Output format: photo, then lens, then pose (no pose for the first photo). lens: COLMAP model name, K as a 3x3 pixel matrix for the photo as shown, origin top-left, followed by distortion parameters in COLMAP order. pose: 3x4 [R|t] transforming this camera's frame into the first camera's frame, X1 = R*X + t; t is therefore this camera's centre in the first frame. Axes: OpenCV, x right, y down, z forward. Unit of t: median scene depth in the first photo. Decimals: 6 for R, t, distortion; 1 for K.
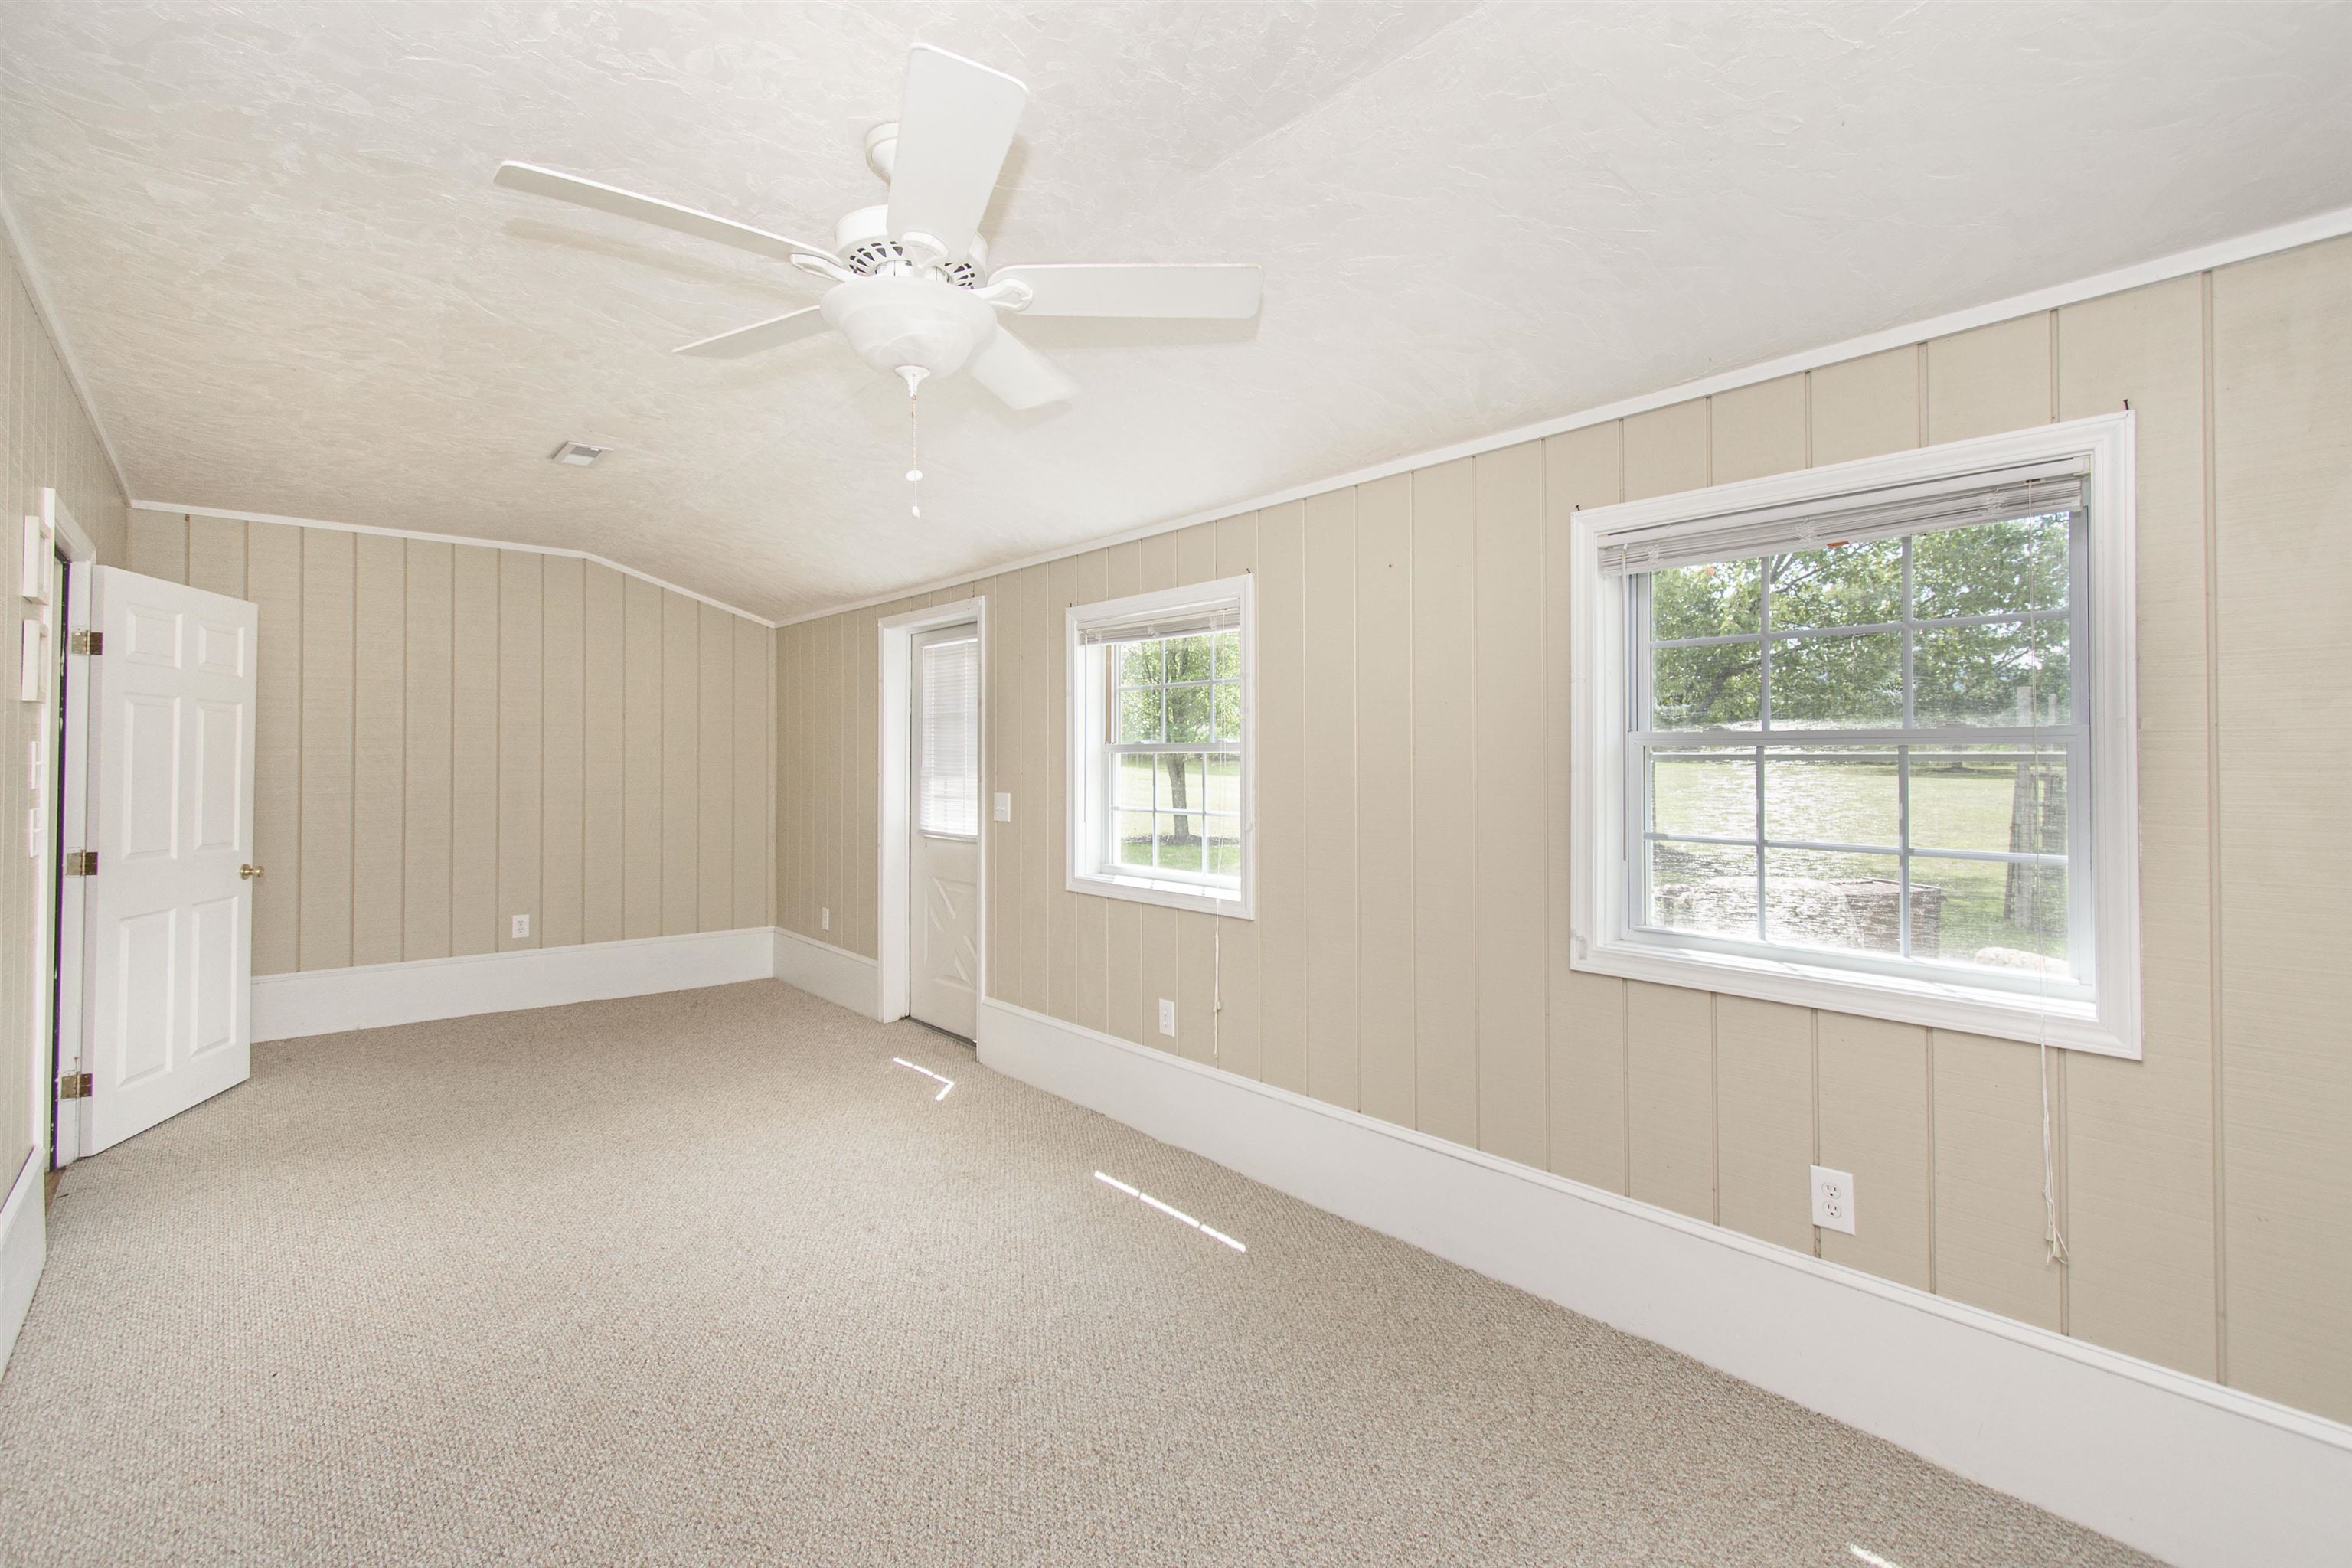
lens RADIAL K [[1052.0, 0, 1138.8], [0, 1052.0, 762.0], [0, 0, 1]] dist [0.001269, -0.000868]
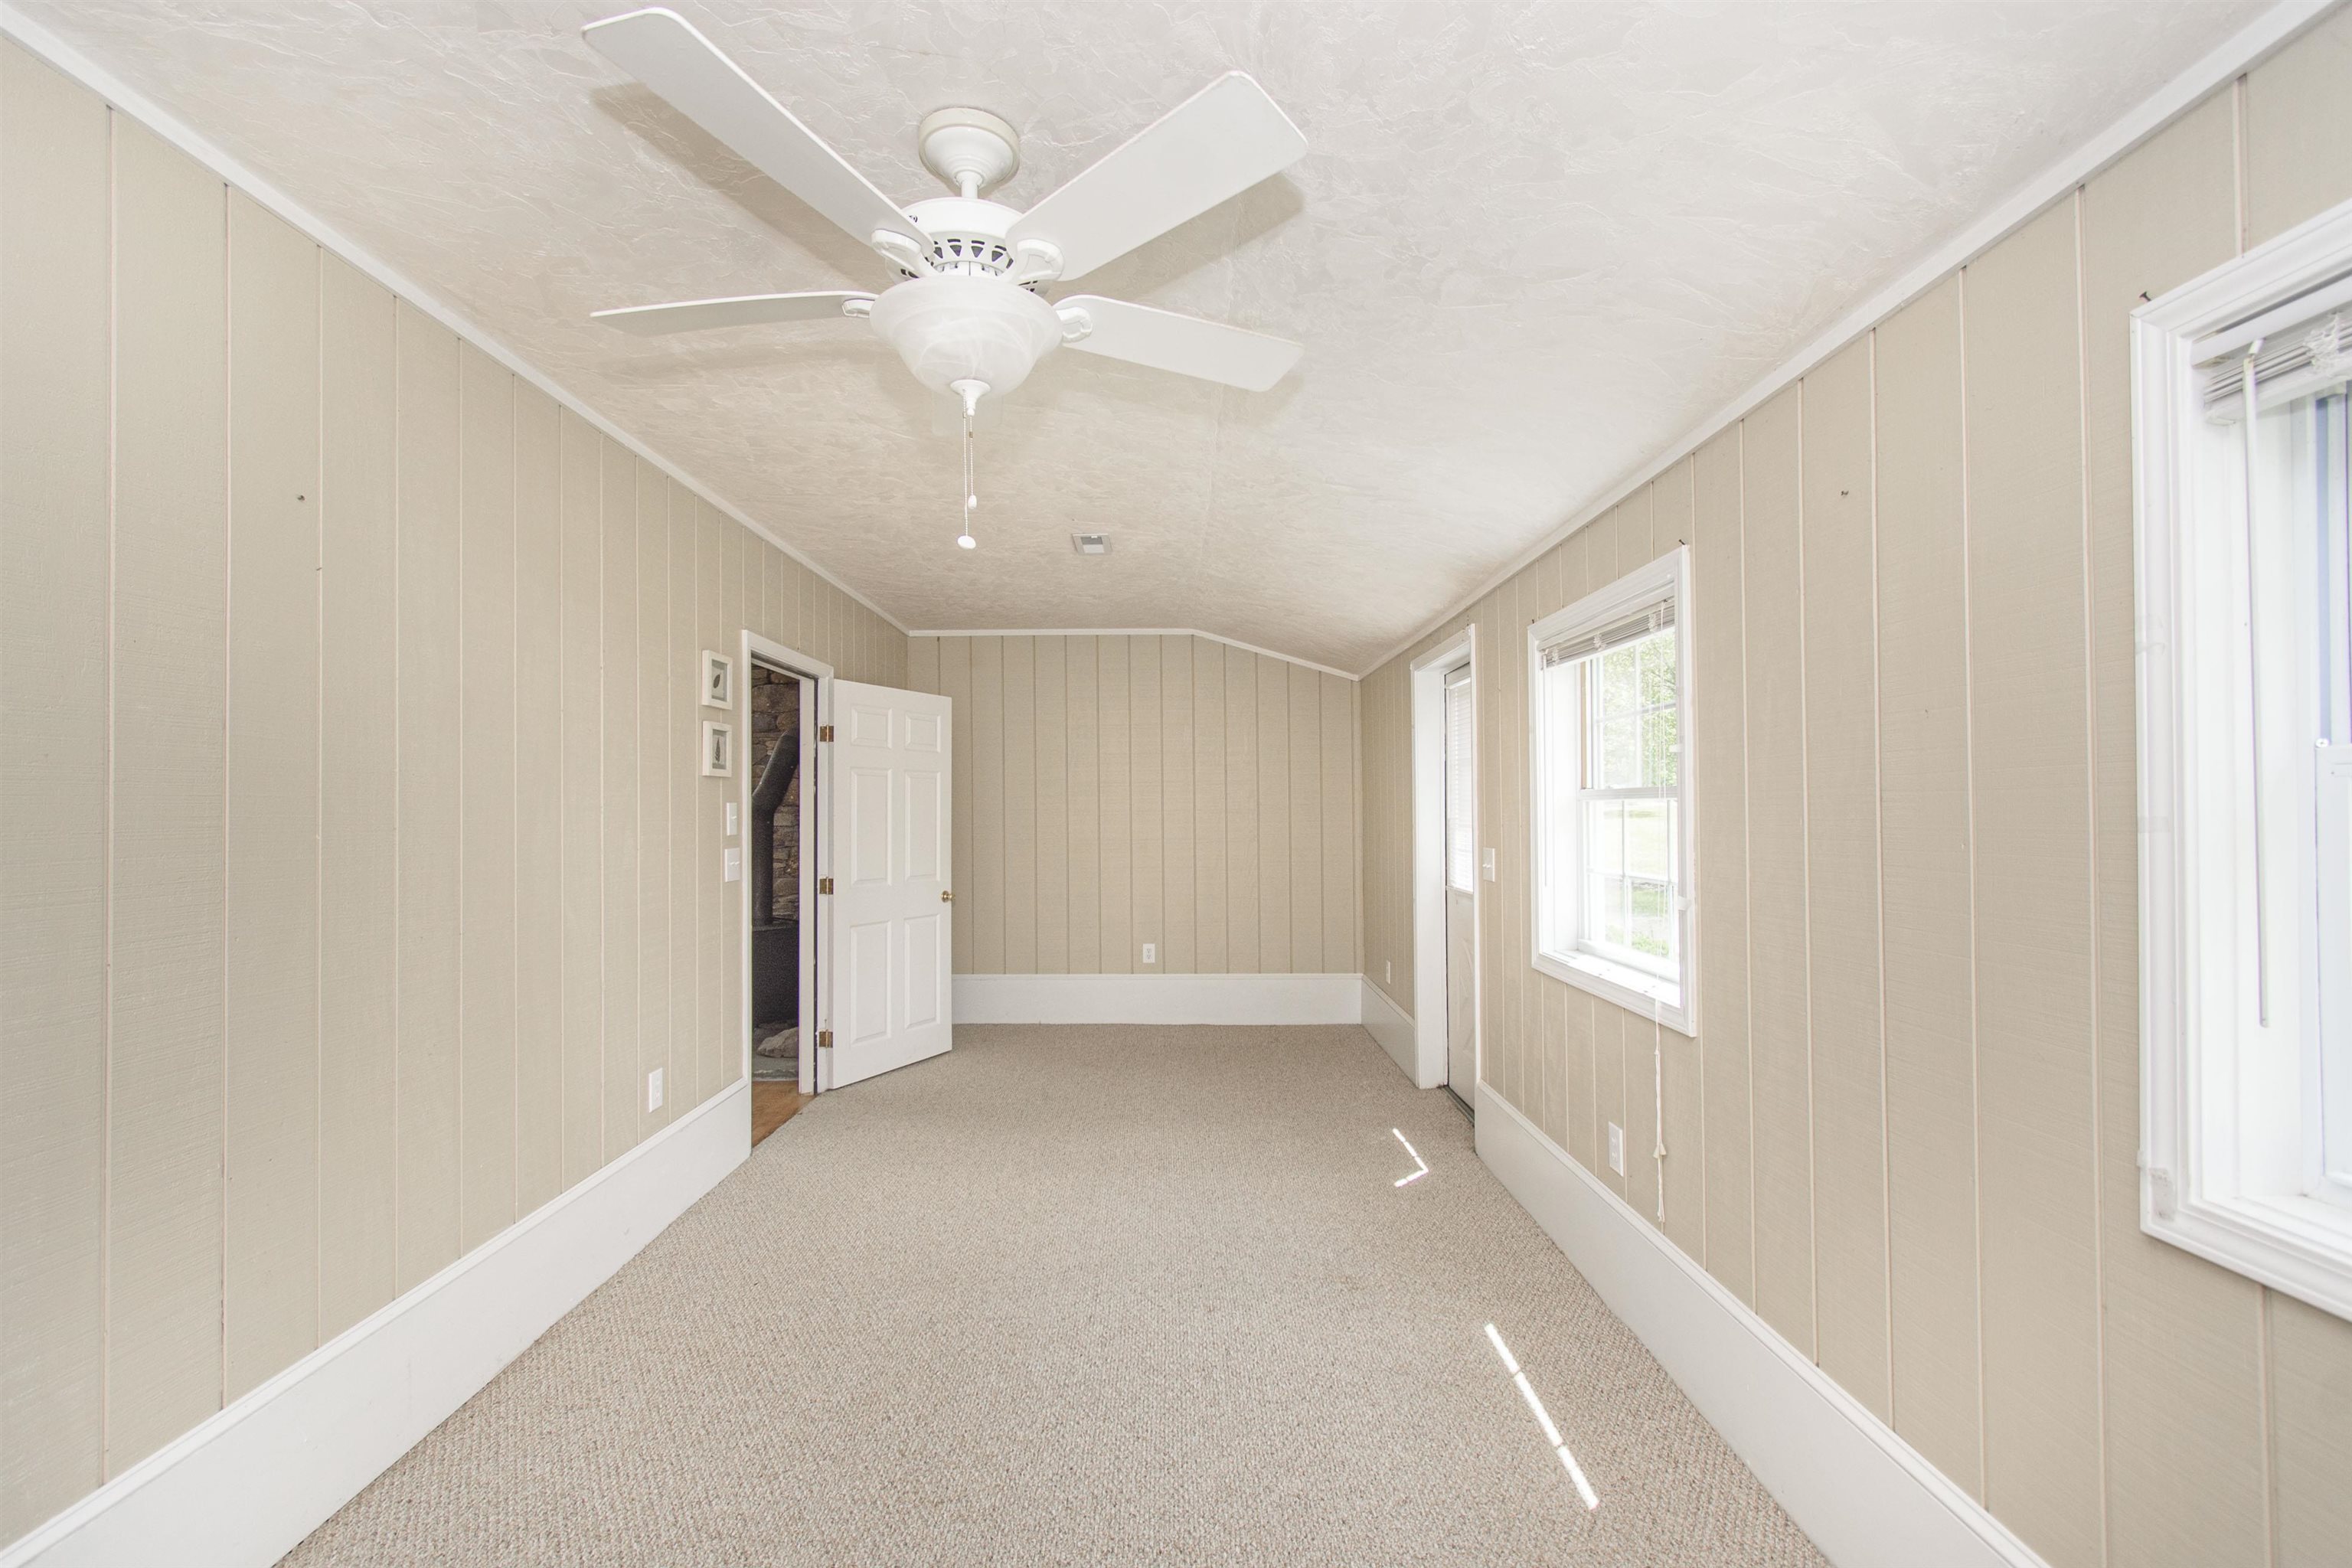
lens RADIAL K [[1012.6, 0, 1174.9], [0, 1012.6, 807.4], [0, 0, 1]] dist [0.002768, 0.000105]
pose [[0.766804, -0.007741, -0.641835, 0.233331], [0.005857, 0.999970, -0.005063, -0.001456], [0.641855, 0.000123, 0.766826, 0.215665]]
